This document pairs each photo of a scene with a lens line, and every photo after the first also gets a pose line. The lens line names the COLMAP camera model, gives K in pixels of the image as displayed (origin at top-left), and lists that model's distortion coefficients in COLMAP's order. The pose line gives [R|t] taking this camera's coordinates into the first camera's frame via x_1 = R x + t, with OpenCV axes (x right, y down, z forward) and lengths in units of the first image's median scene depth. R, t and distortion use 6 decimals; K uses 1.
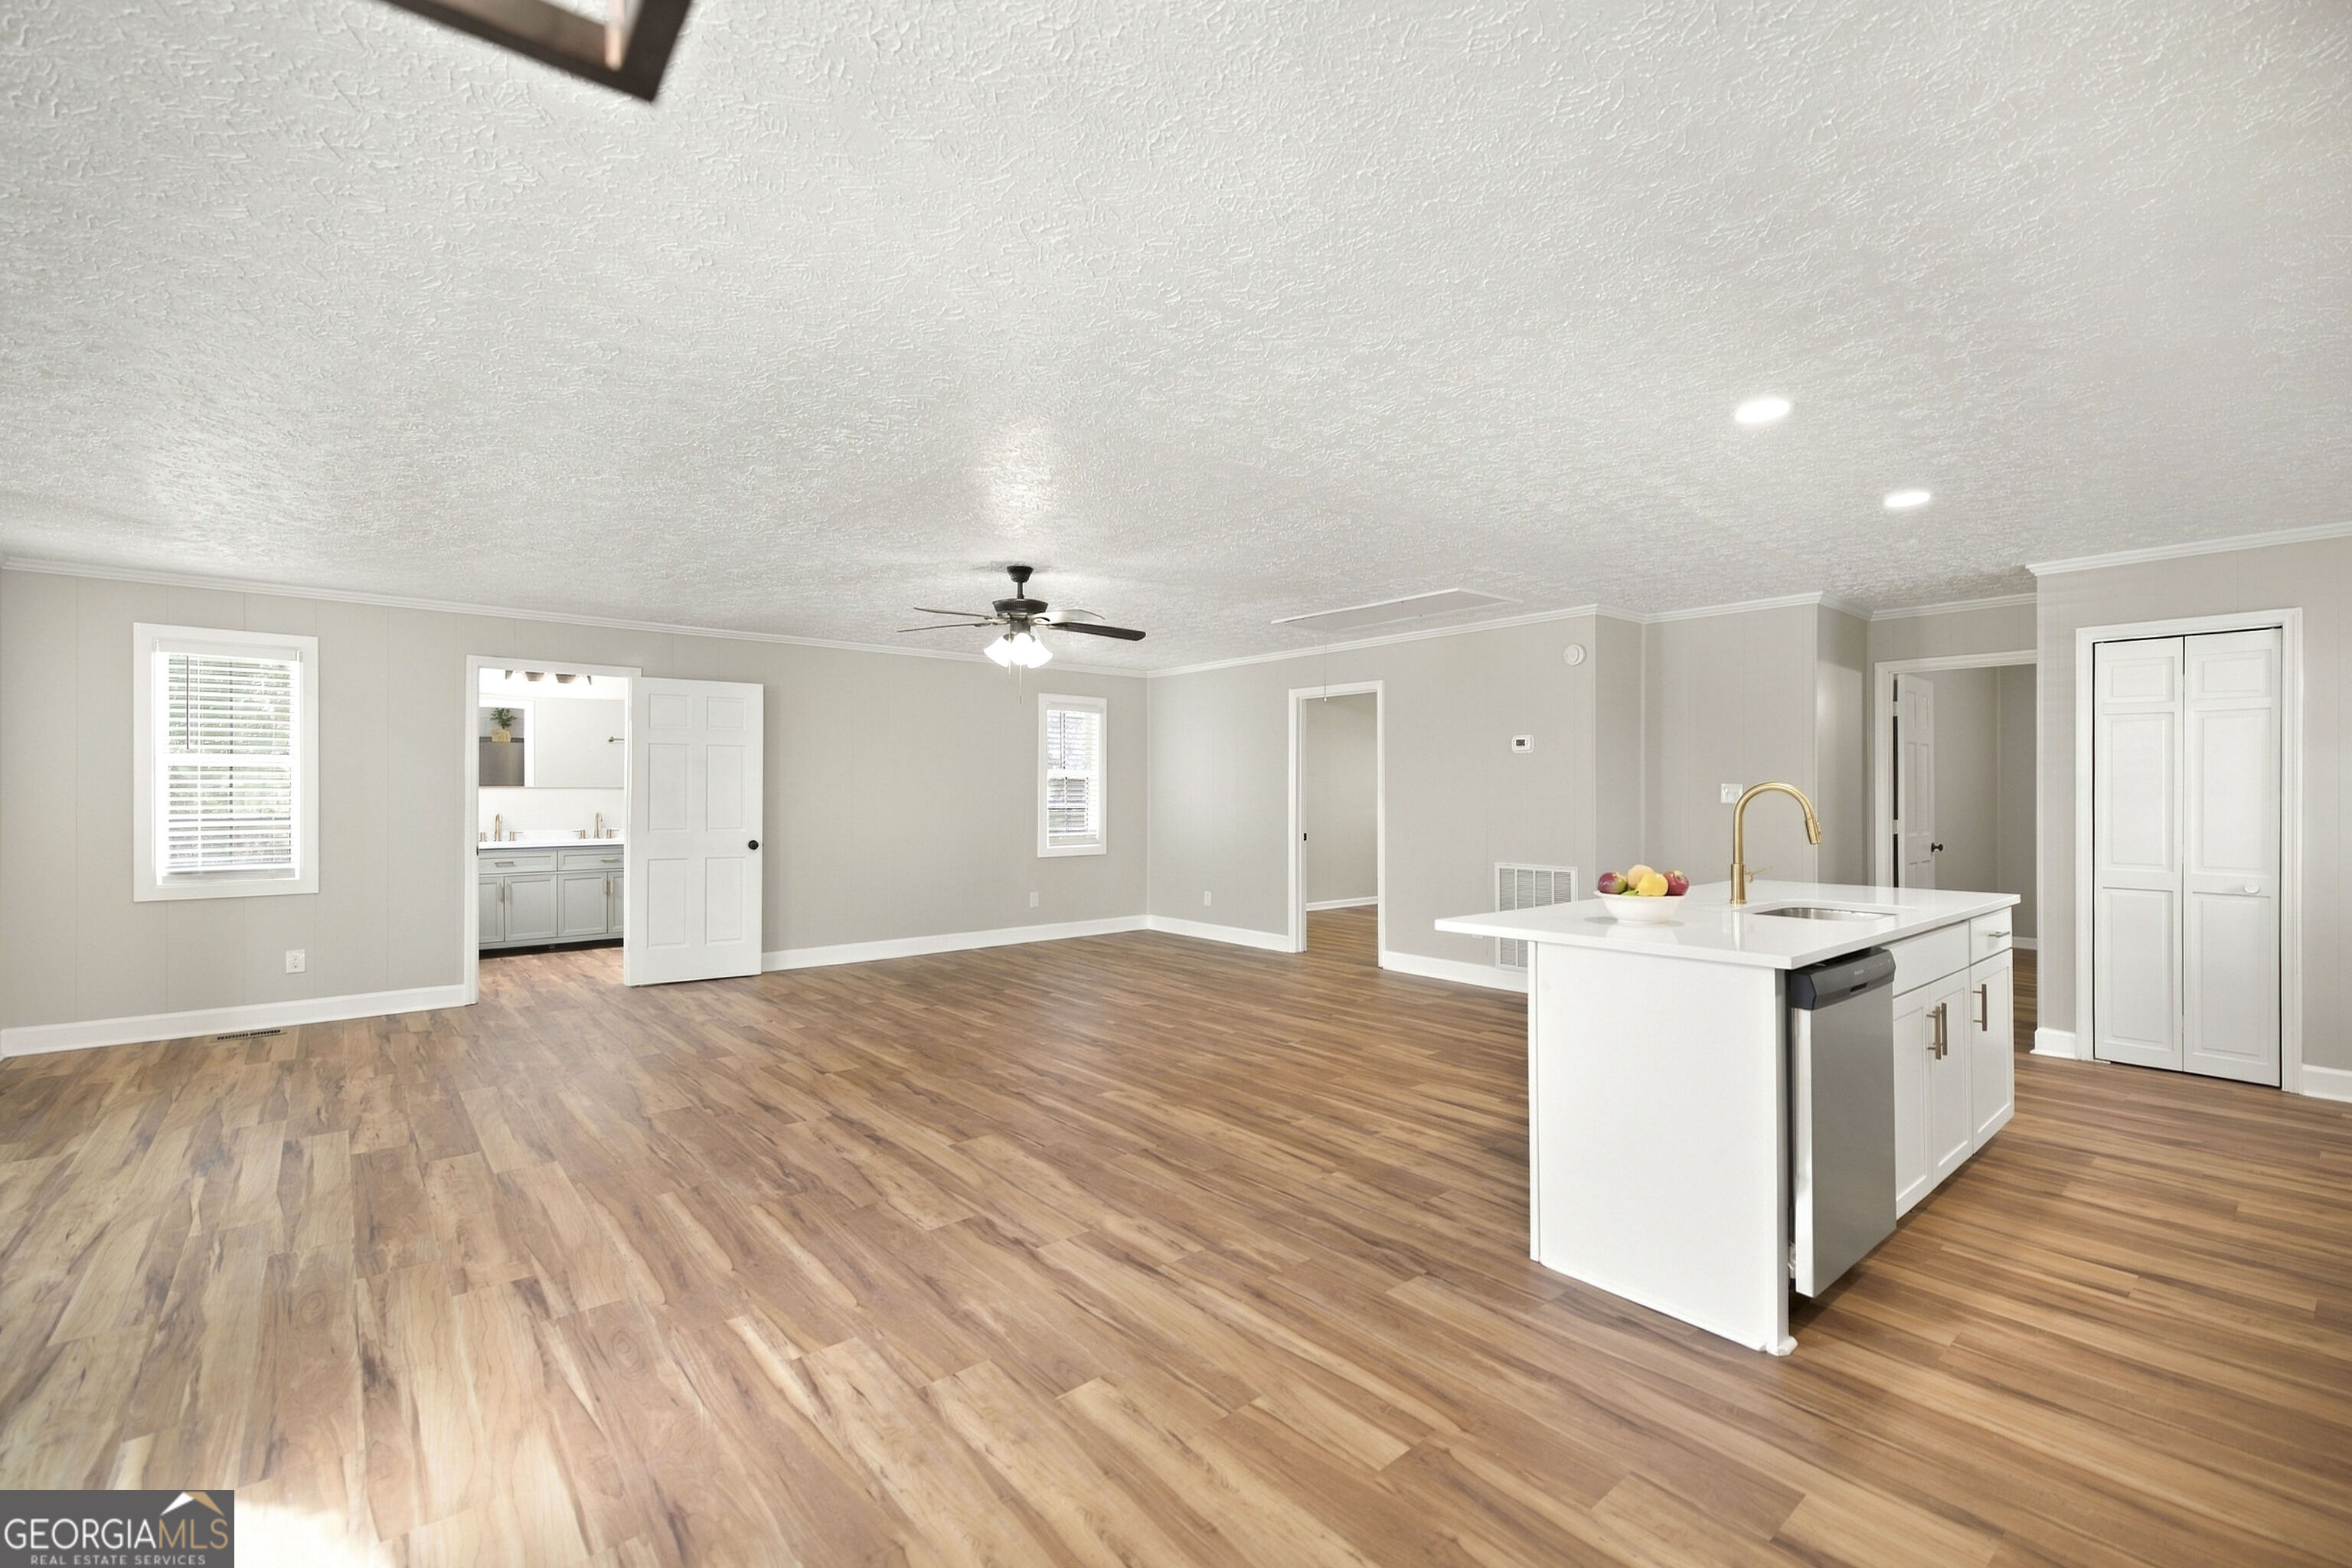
lens RADIAL K [[1006.5, 0, 1177.6], [0, 1006.5, 789.0], [0, 0, 1]] dist [0.004125, 0.000418]
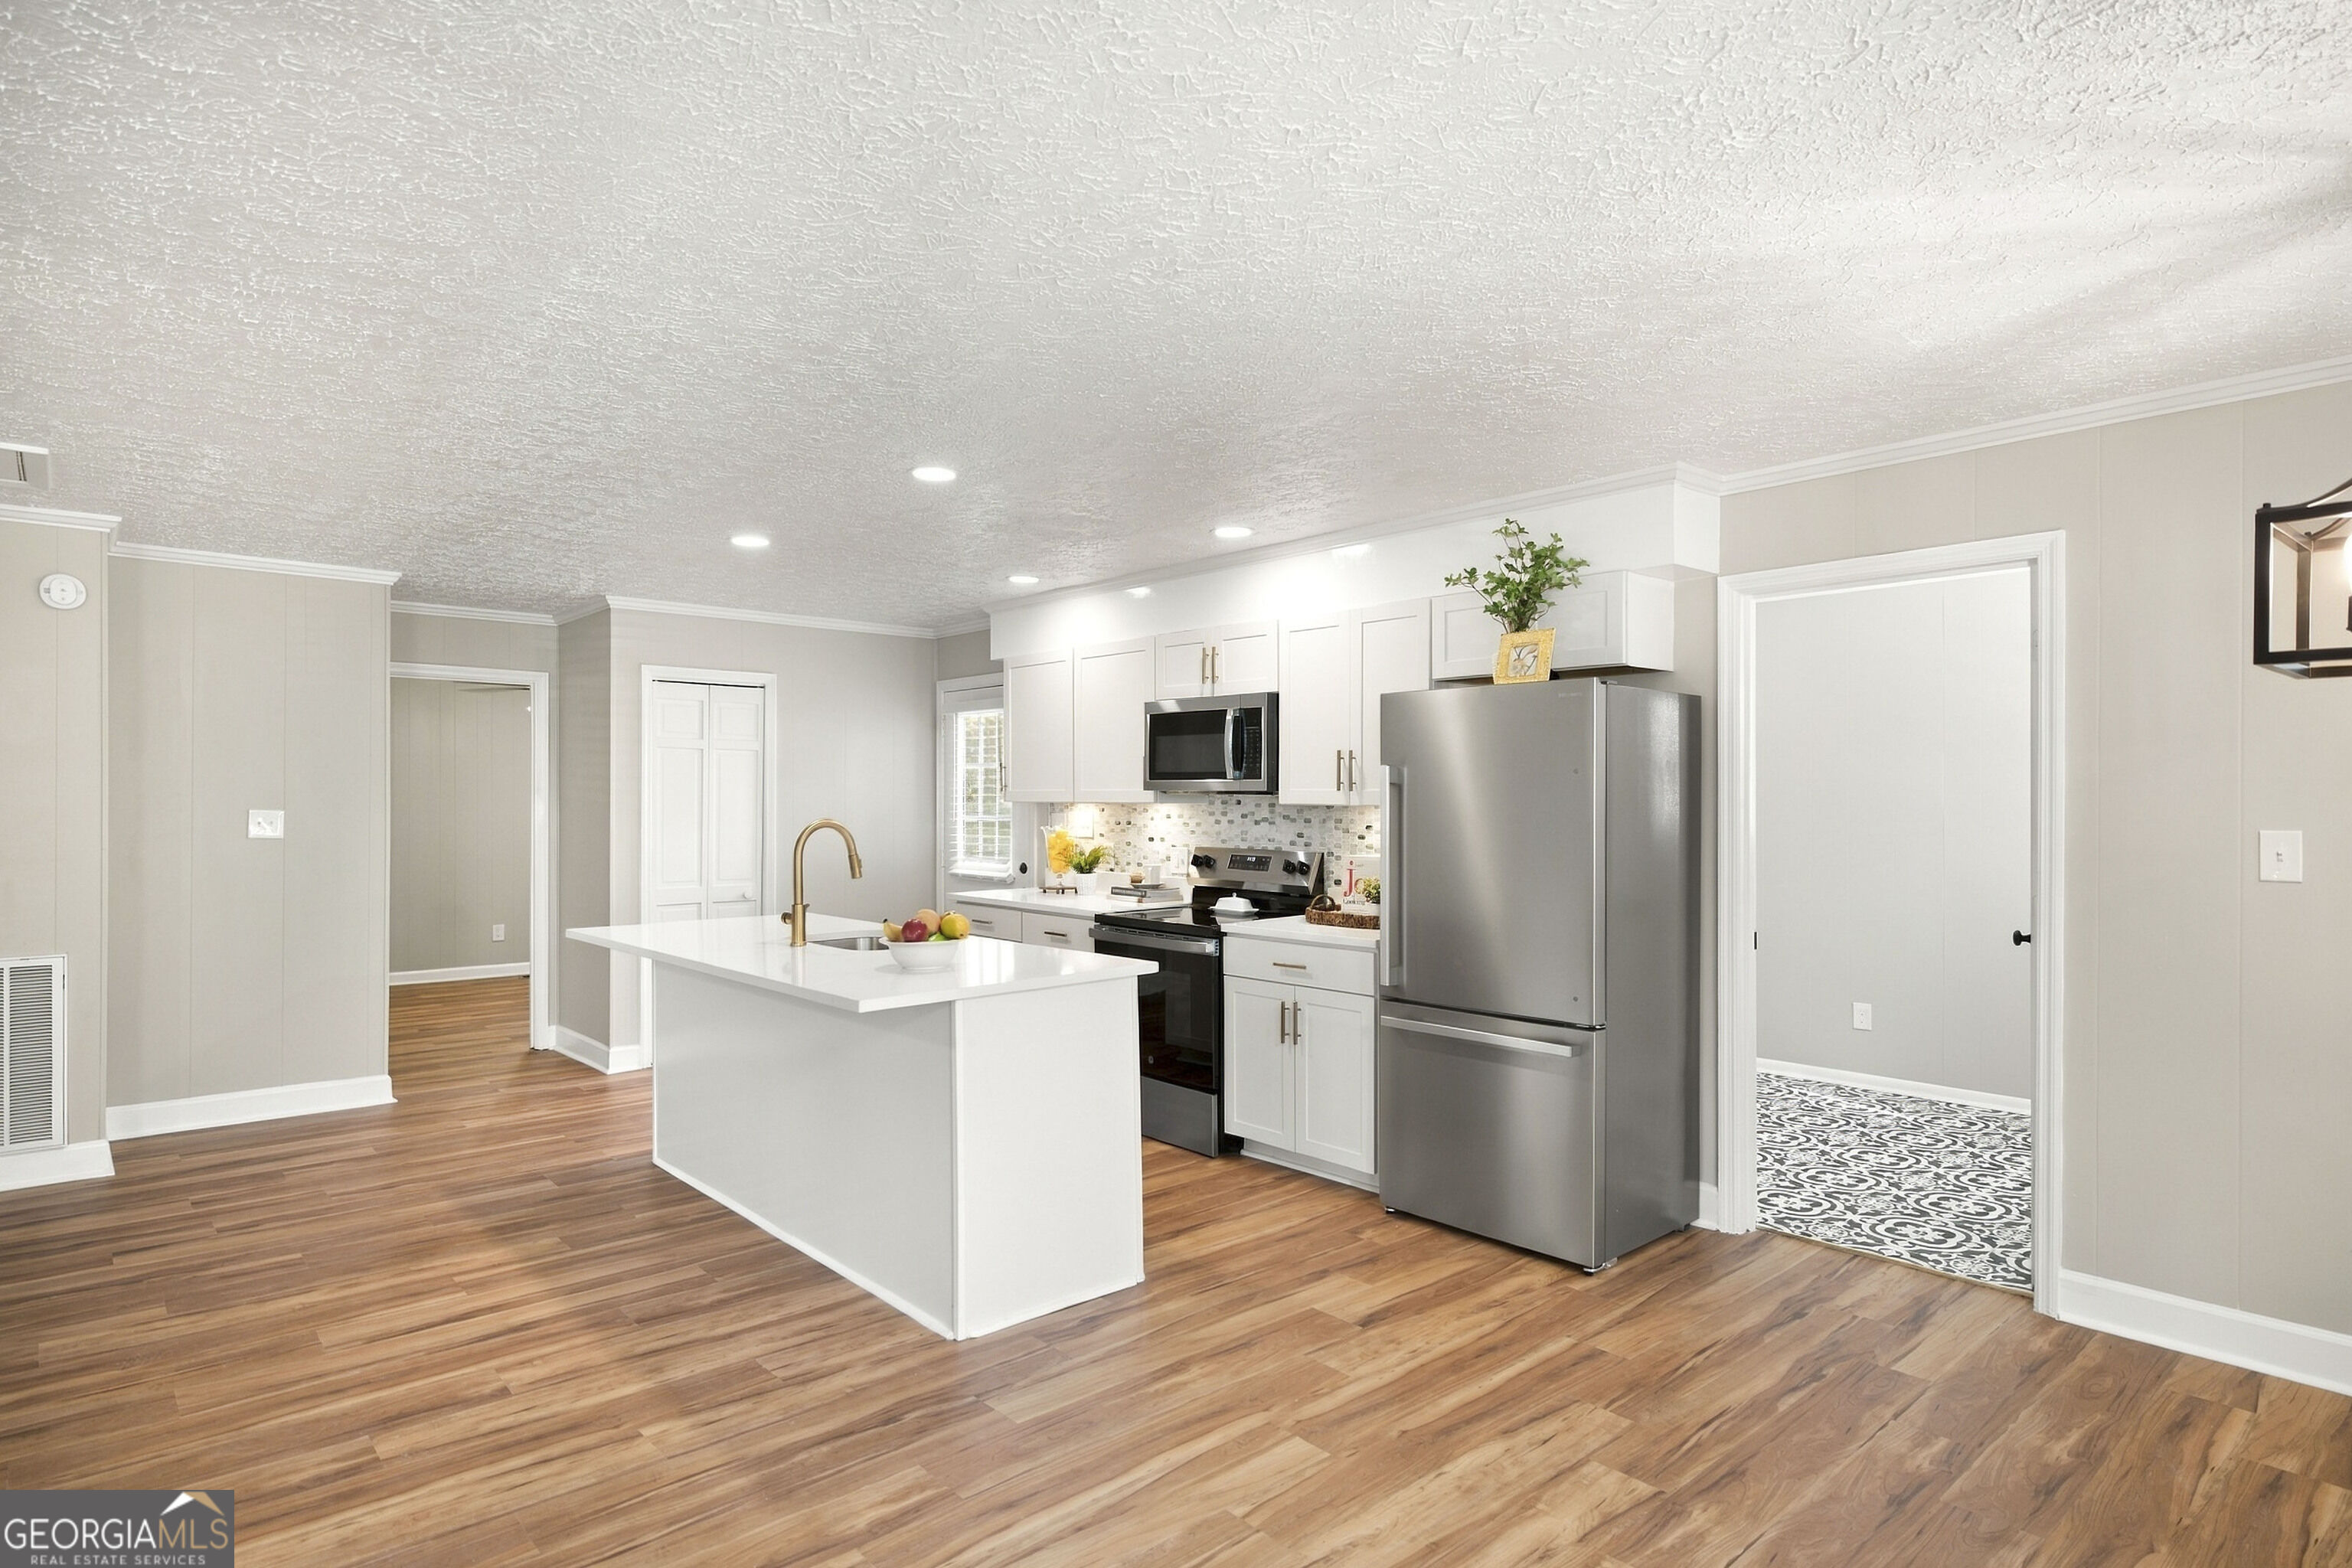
lens RADIAL K [[1279.3, 0, 1178.8], [0, 1279.3, 794.7], [0, 0, 1]] dist [0.003590, -0.000026]
pose [[-0.036853, 0.004185, 0.999312, -0.641411], [-0.003394, 0.999985, -0.004313, -0.024438], [-0.999315, -0.003551, -0.036839, 0.647764]]
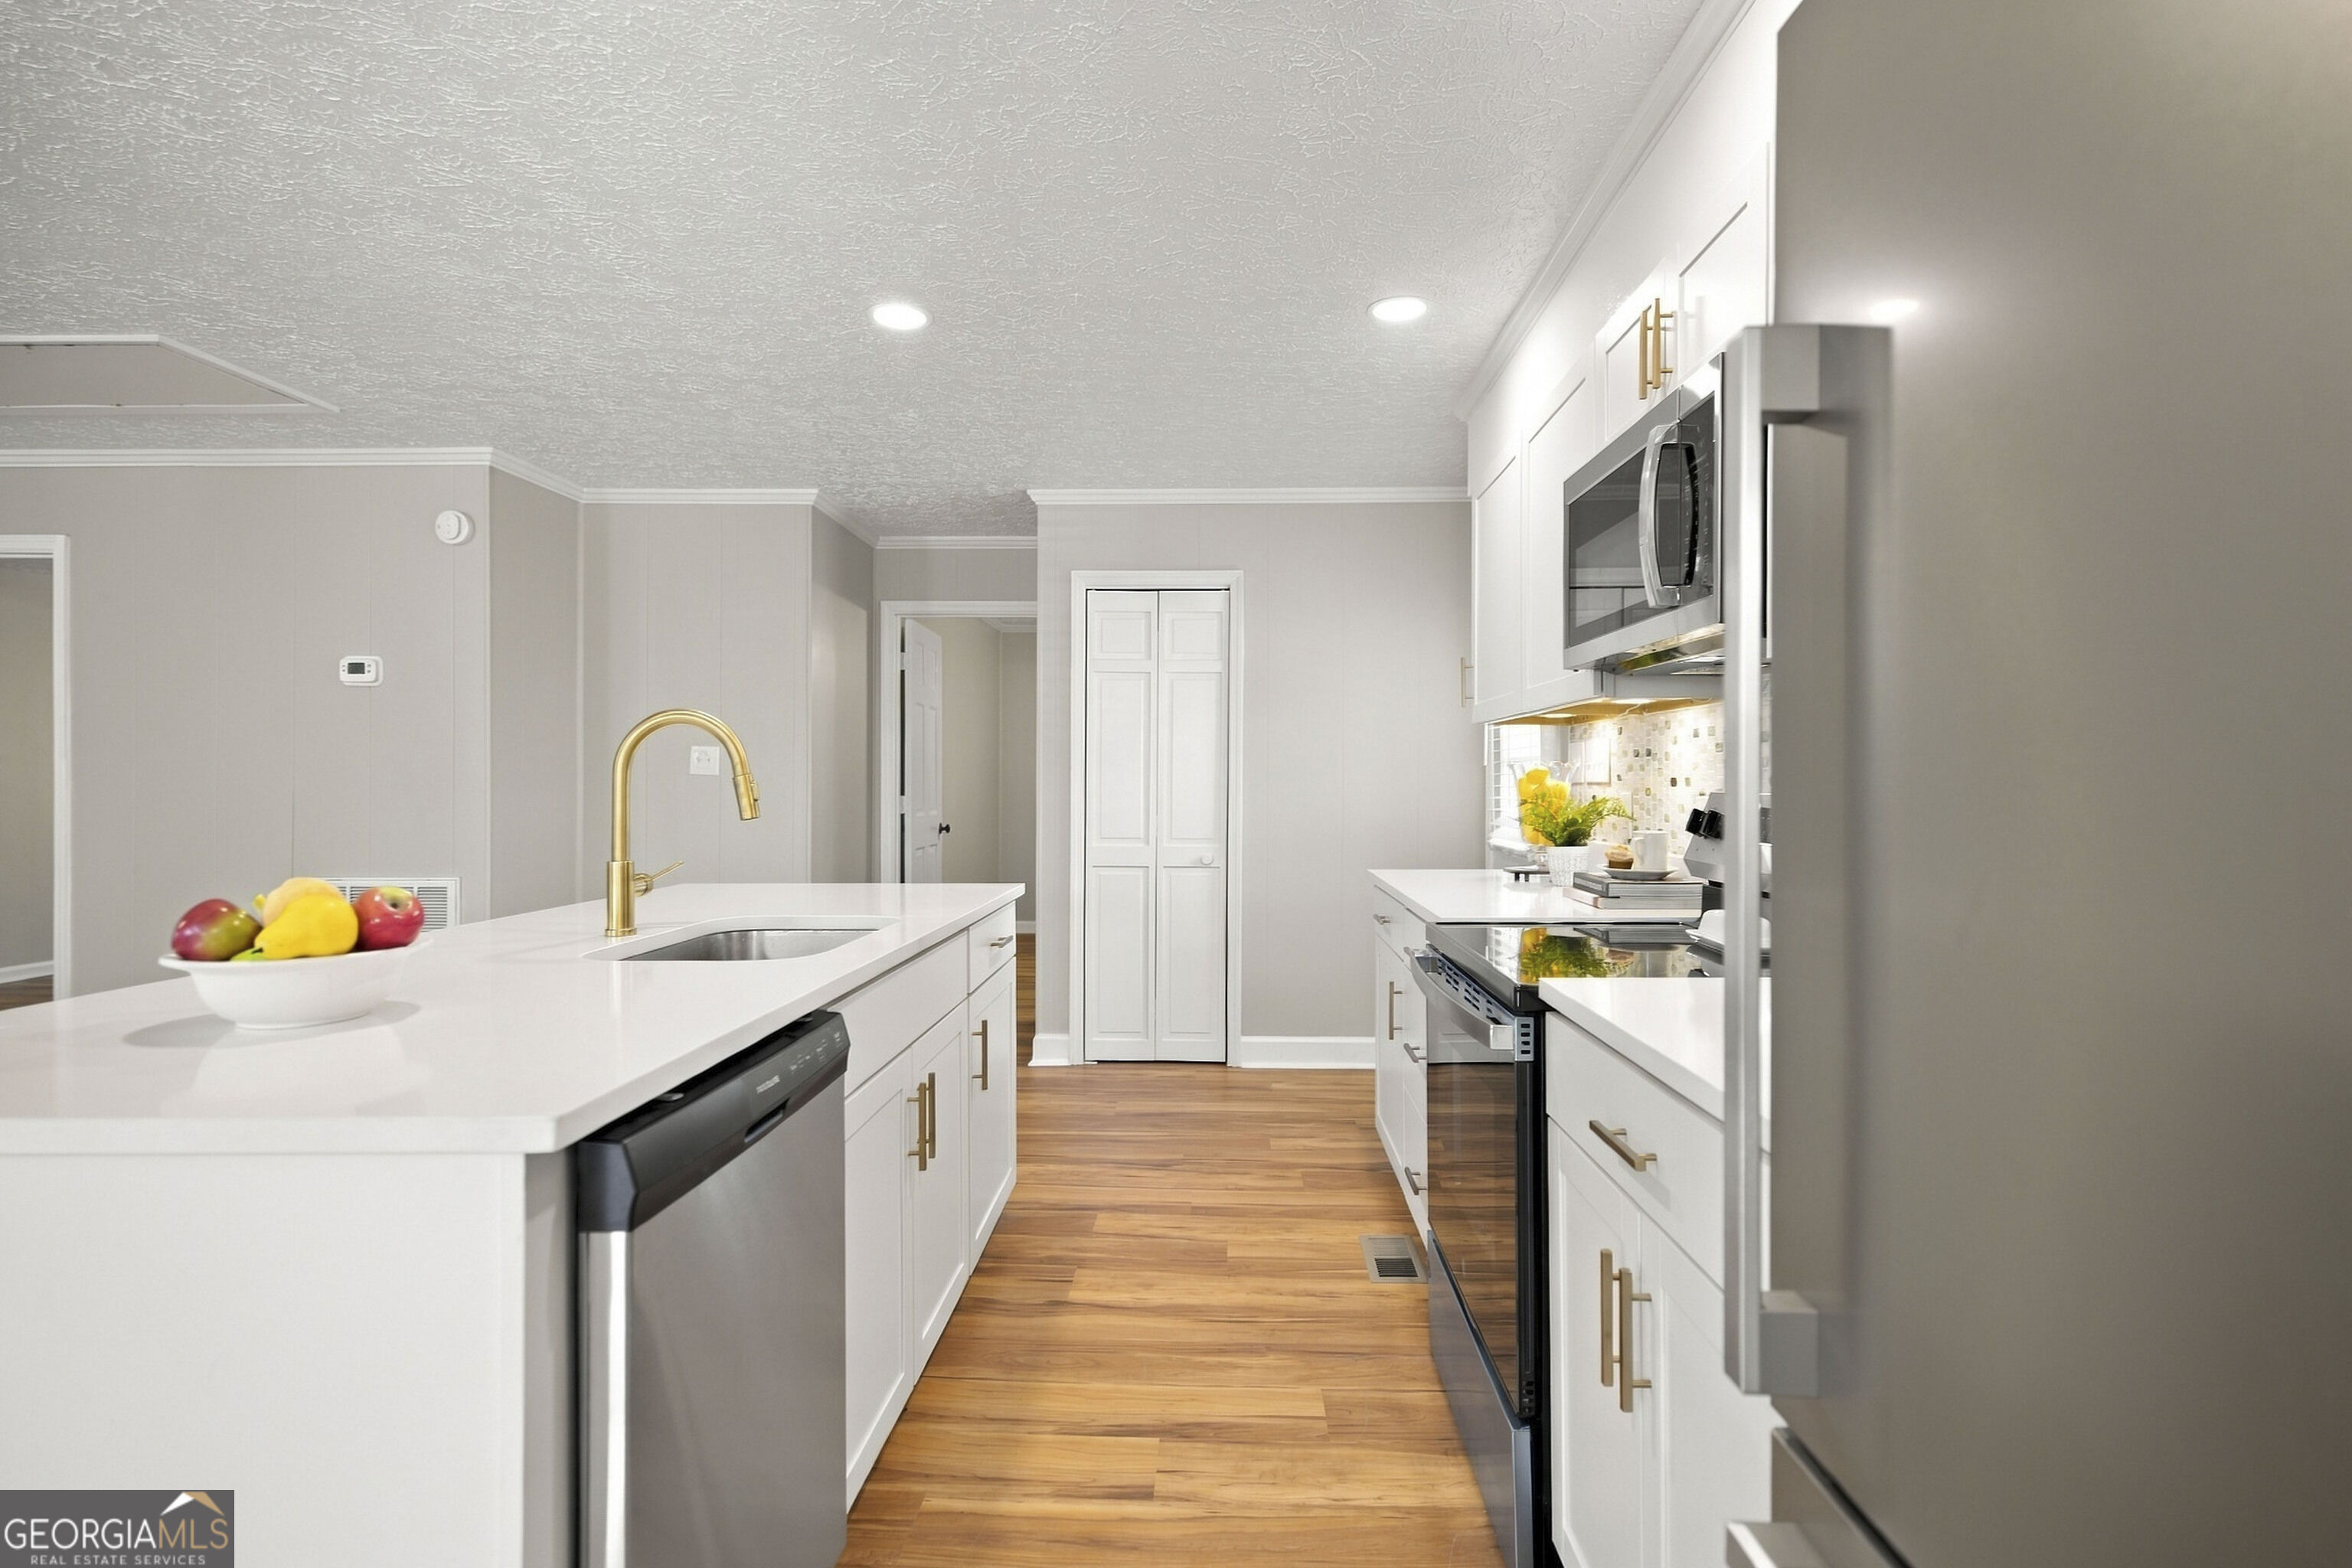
lens RADIAL K [[1158.3, 0, 1179.2], [0, 1158.3, 791.6], [0, 0, 1]] dist [0.017709, -0.000201]
pose [[0.670390, -0.003747, 0.741999, 0.281744], [-0.005009, 0.999942, 0.009576, 0.028344], [-0.741992, -0.010136, 0.670332, 0.348813]]
